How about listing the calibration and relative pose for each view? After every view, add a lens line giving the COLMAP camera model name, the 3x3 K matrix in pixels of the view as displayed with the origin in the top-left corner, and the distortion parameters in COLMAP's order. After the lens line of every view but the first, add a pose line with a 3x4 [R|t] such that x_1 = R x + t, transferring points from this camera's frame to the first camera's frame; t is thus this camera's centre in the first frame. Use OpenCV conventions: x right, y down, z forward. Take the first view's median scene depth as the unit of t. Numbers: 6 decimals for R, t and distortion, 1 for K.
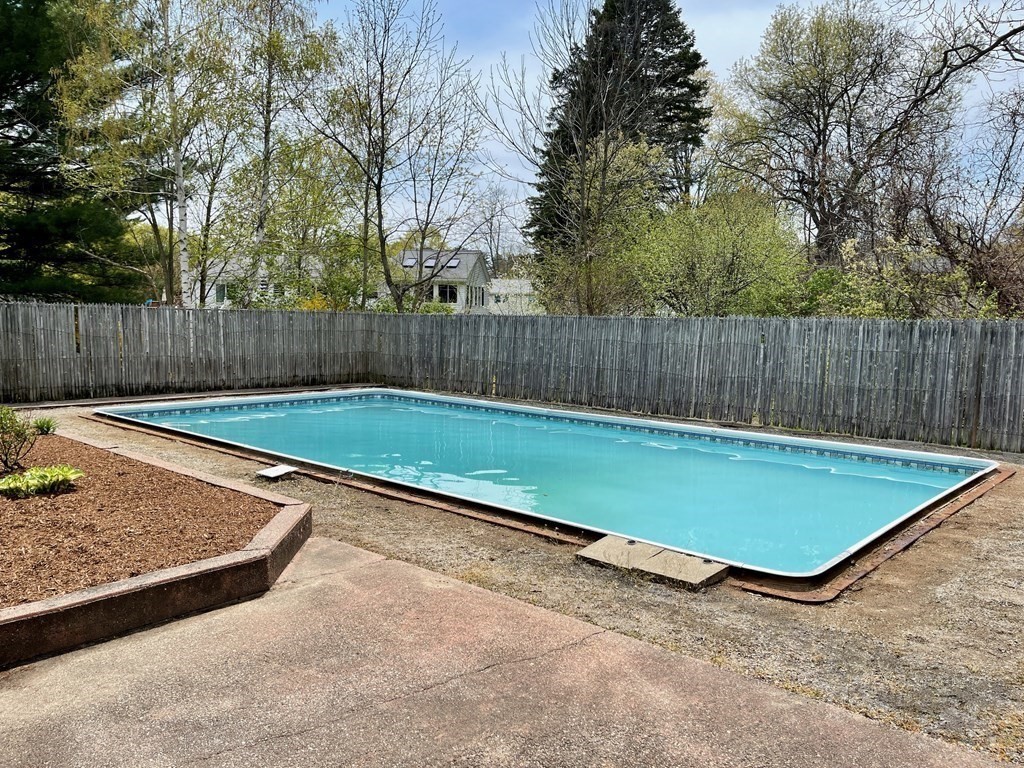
lens RADIAL K [[768.5, 0, 512.4], [0, 768.5, 386.7], [0, 0, 1]] dist [-0.001896, -0.000184]
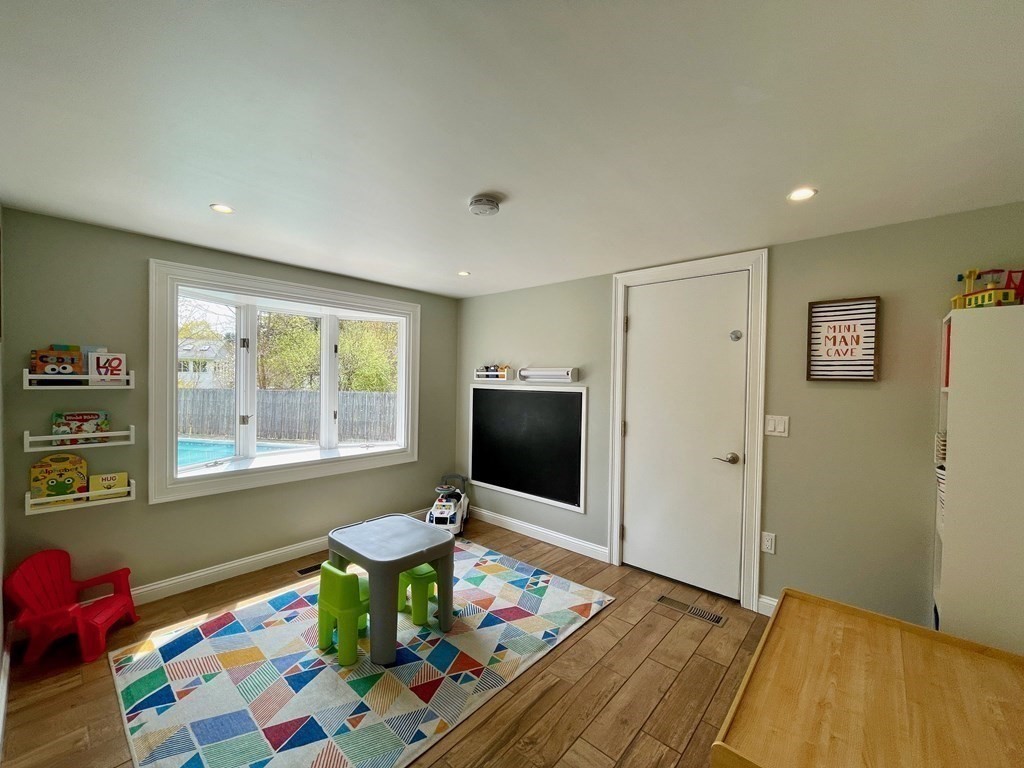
lens RADIAL K [[418.0, 0, 507.7], [0, 418.0, 384.3], [0, 0, 1]] dist [-0.001012, -0.000386]
pose [[0.867535, -0.006772, 0.497331, 0.157869], [0.043758, 0.997069, -0.062755, -0.010950], [-0.495448, 0.076204, 0.865288, -0.247547]]
